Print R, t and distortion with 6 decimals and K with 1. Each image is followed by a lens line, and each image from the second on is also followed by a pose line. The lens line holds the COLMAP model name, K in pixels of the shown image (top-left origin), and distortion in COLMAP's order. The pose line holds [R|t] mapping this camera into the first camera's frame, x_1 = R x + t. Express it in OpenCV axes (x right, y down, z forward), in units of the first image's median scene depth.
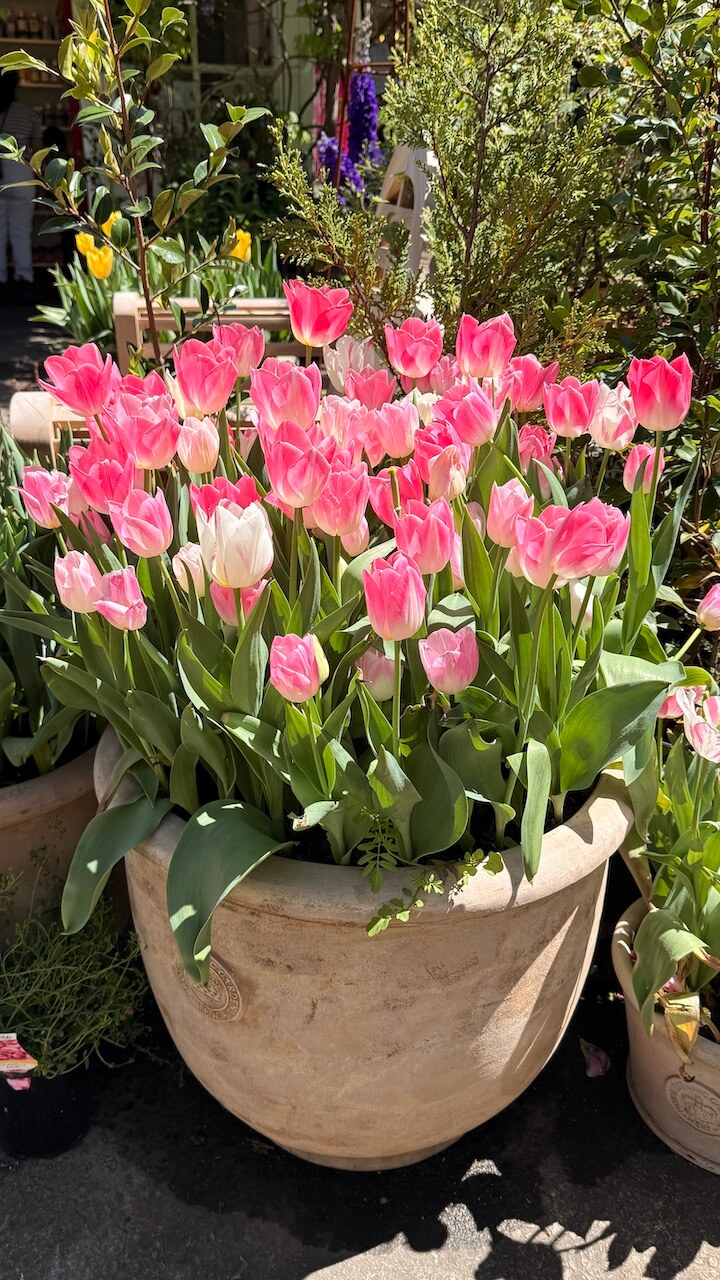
lens RADIAL K [[1061.7, 0, 359.8], [0, 1061.7, 639.1], [0, 0, 1]] dist [0.008732, -0.000784]
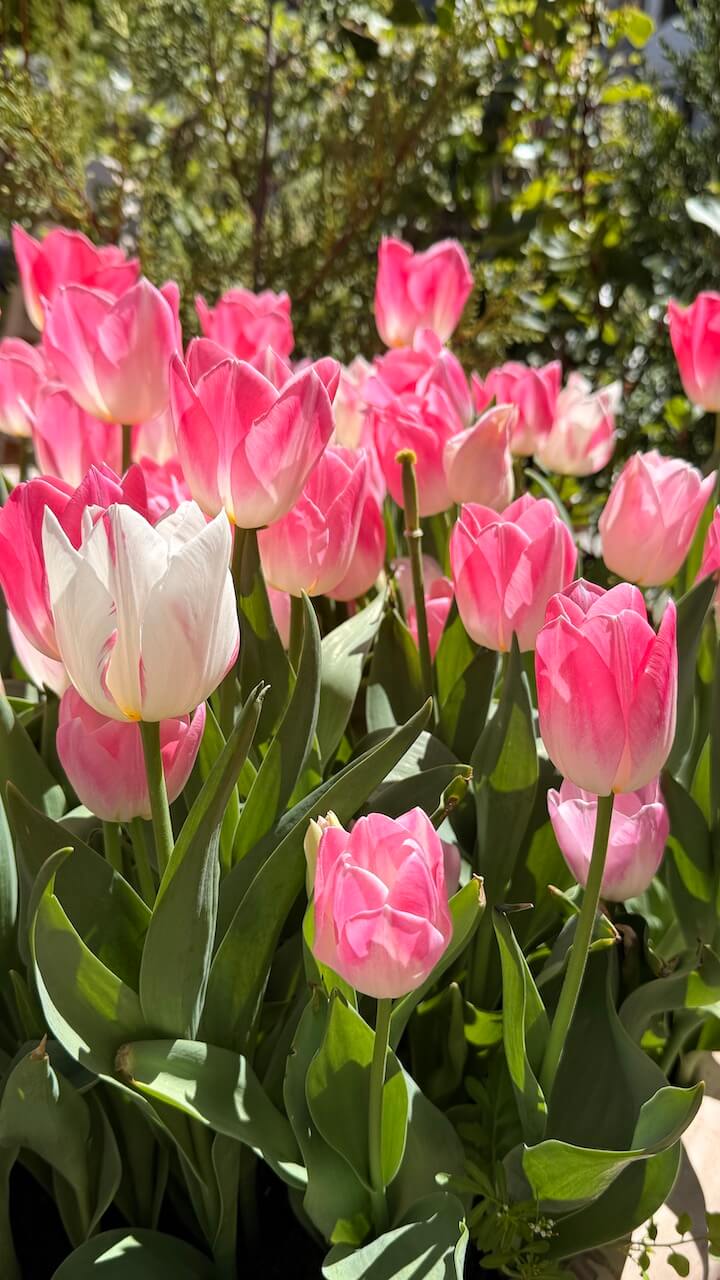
lens RADIAL K [[1061.7, 0, 360.1], [0, 1061.7, 642.1], [0, 0, 1]] dist [0.008732, -0.000784]
pose [[0.920208, -0.085268, 0.382030, -0.183690], [0.141613, 0.982396, -0.121839, -0.017762], [-0.364915, 0.166218, 0.916083, 0.577797]]
